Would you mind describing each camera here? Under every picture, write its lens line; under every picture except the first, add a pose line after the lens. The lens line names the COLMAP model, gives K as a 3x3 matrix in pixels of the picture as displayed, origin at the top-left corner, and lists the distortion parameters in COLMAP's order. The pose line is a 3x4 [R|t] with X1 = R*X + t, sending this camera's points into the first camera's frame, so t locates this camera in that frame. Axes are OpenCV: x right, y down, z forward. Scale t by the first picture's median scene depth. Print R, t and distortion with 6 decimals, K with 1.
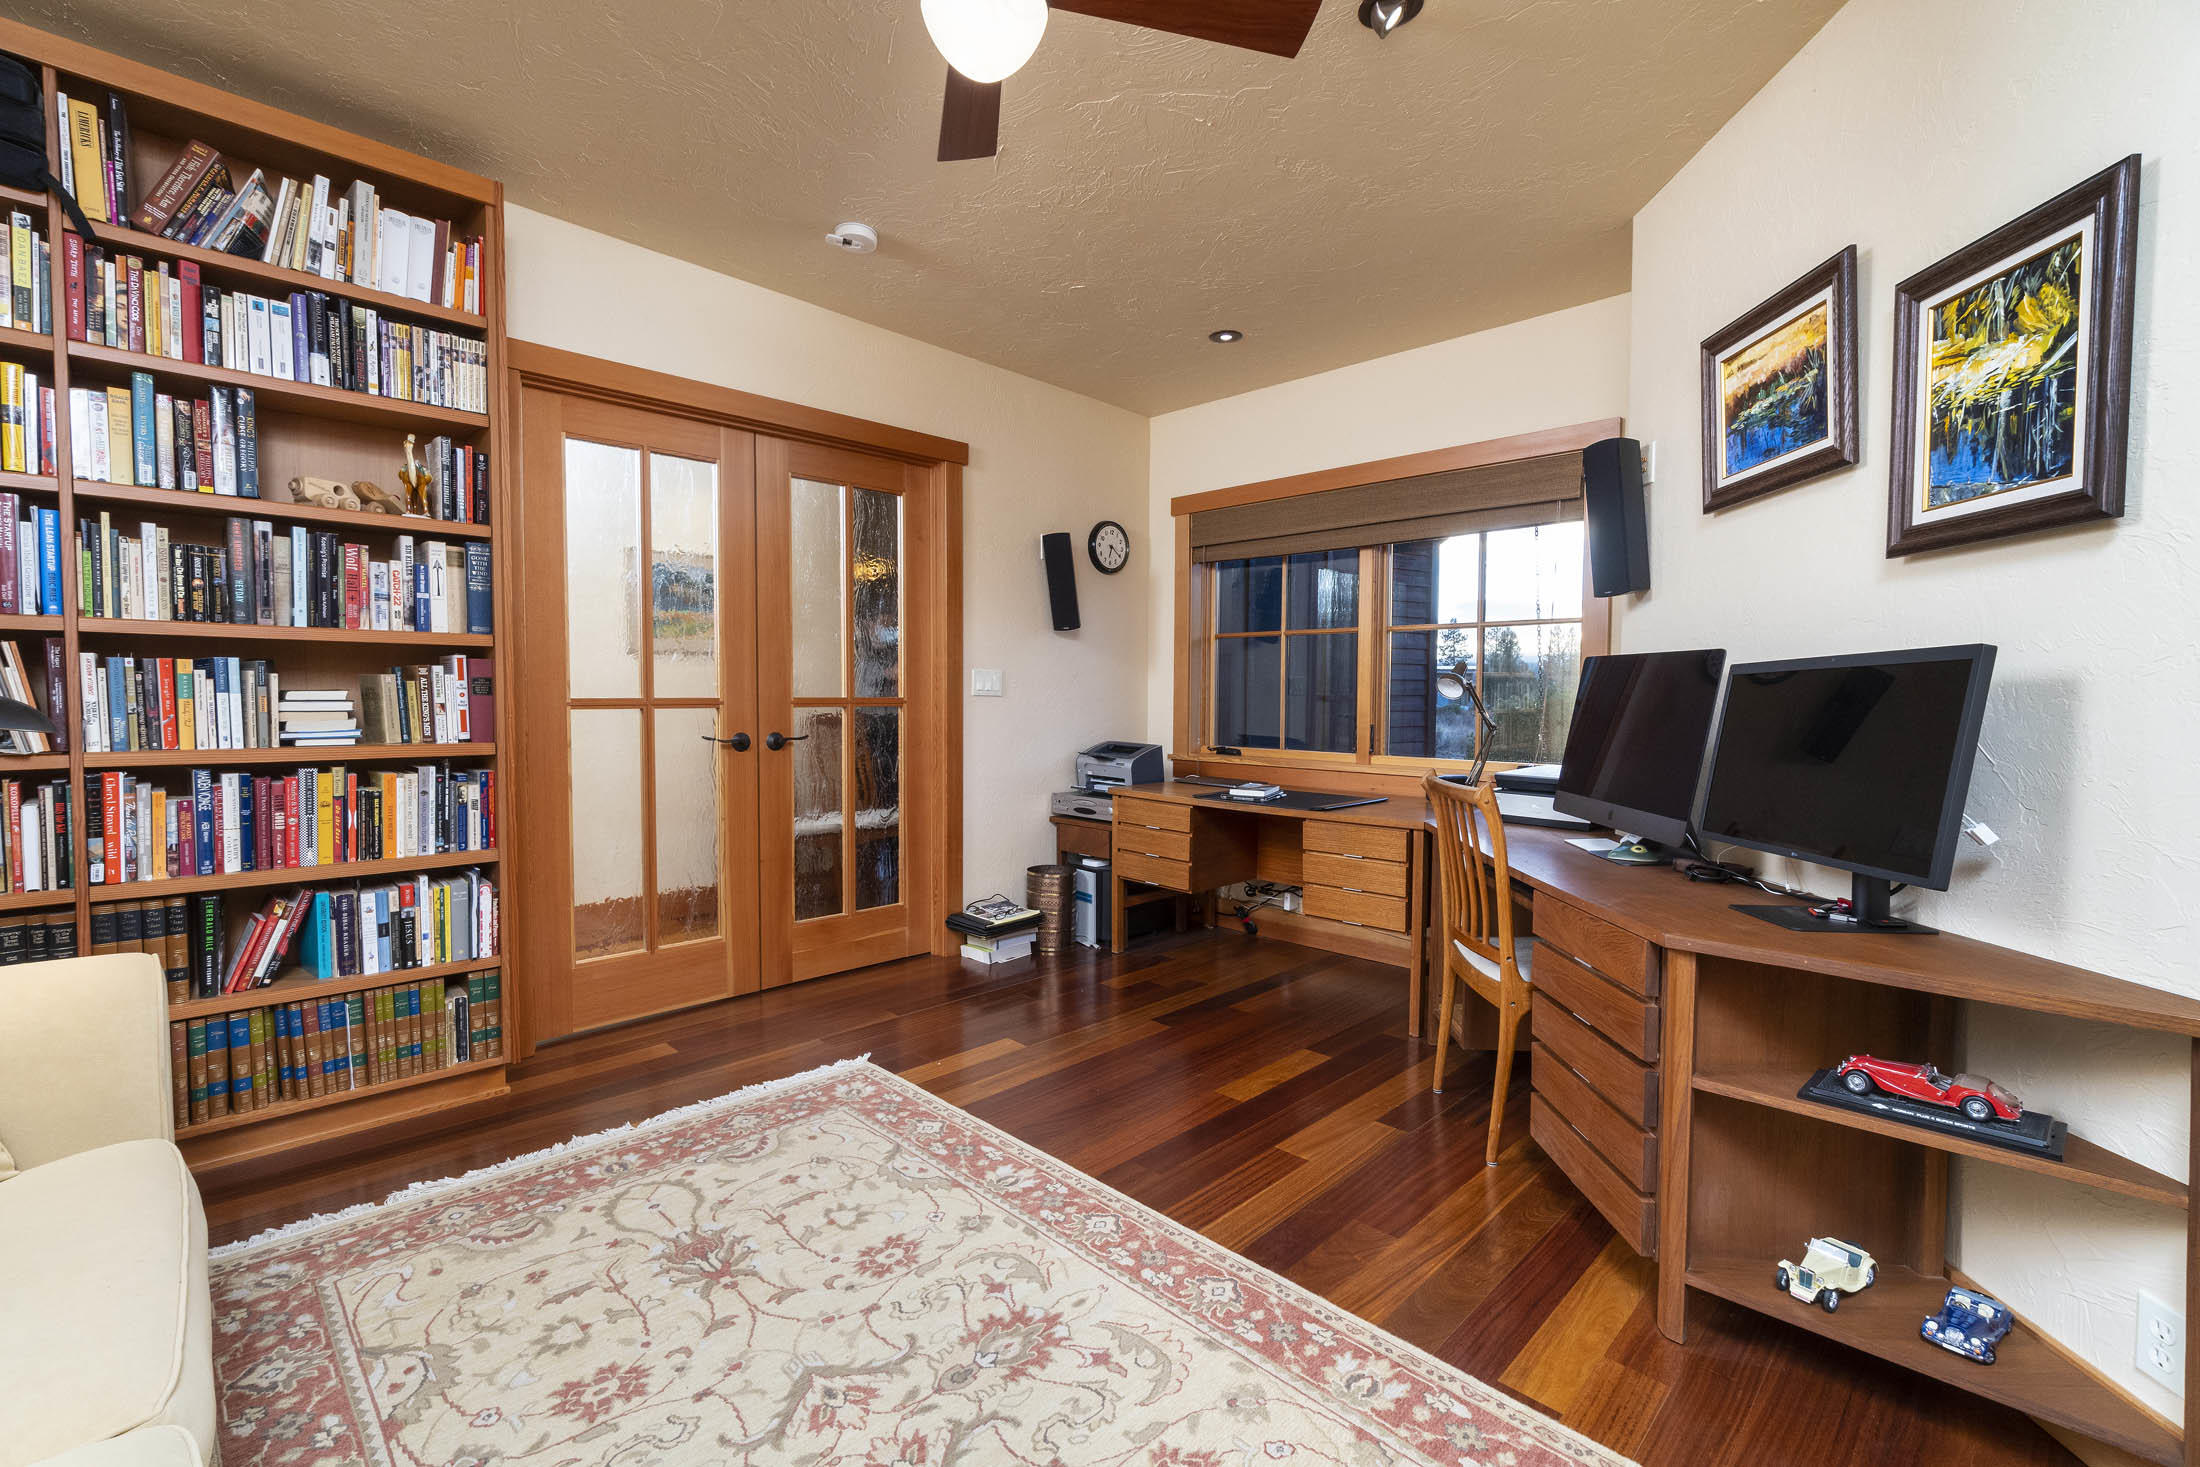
lens RADIAL K [[961.9, 0, 1093.0], [0, 961.9, 731.2], [0, 0, 1]] dist [-0.003484, -0.000373]
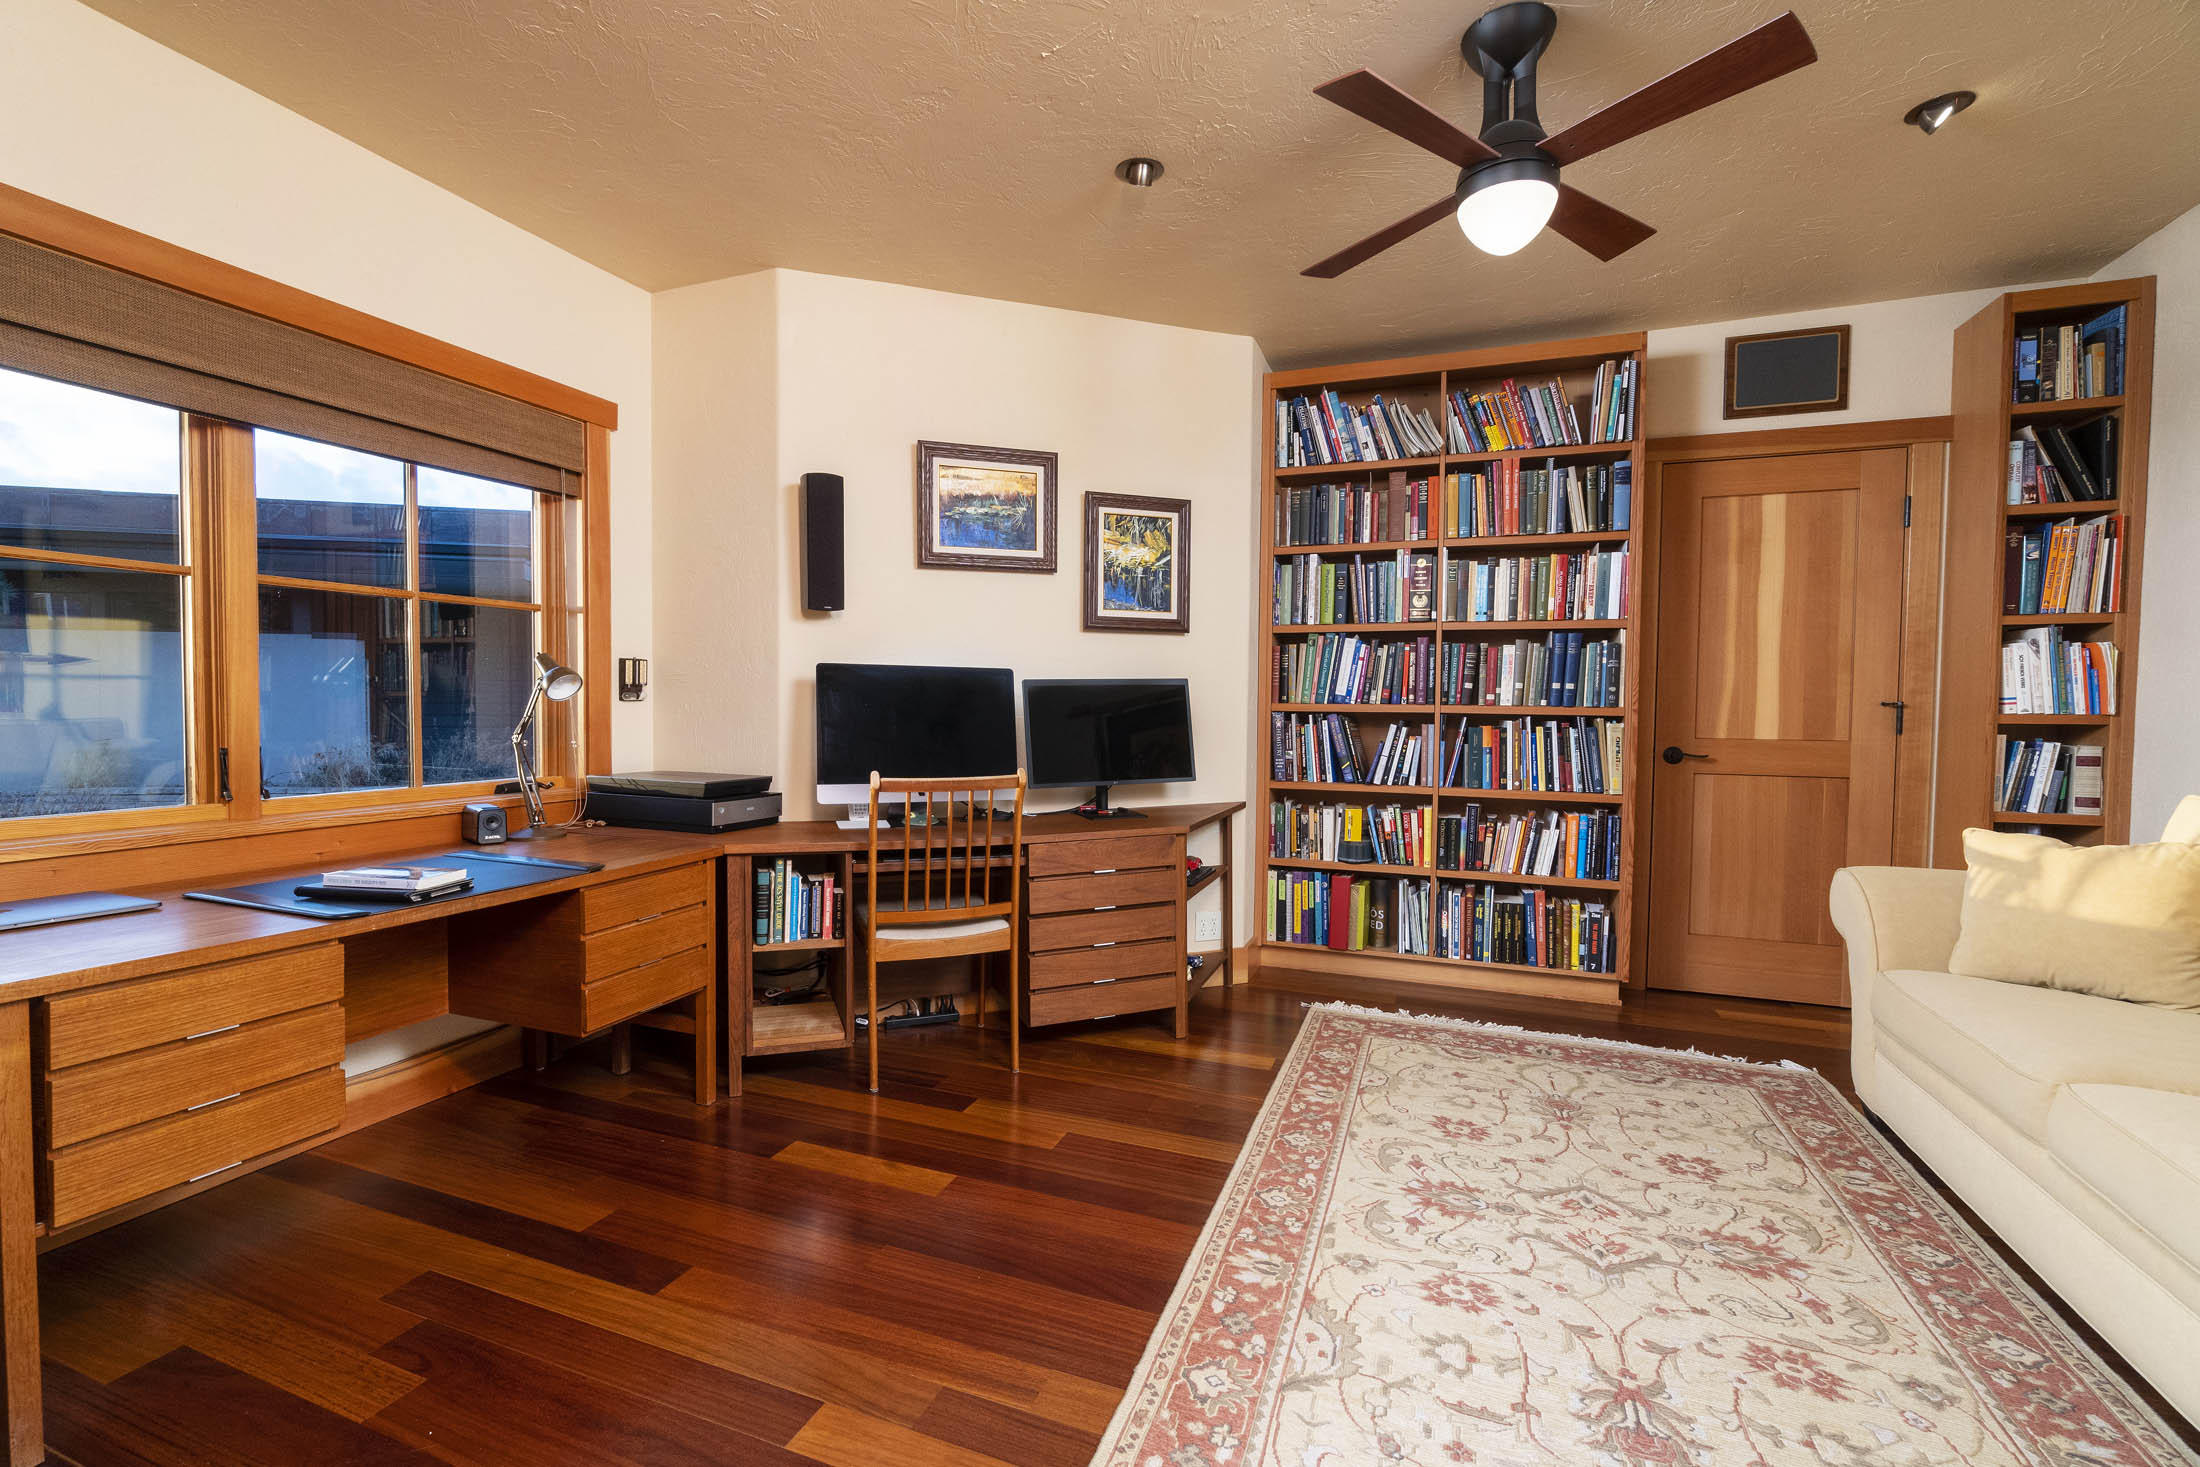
lens RADIAL K [[961.9, 0, 1083.5], [0, 961.9, 733.2], [0, 0, 1]] dist [-0.003484, -0.000373]
pose [[-0.415111, -0.040190, 0.908883, -0.962494], [0.026061, 0.998088, 0.056037, -0.078089], [-0.909397, 0.046948, -0.413270, 1.819506]]
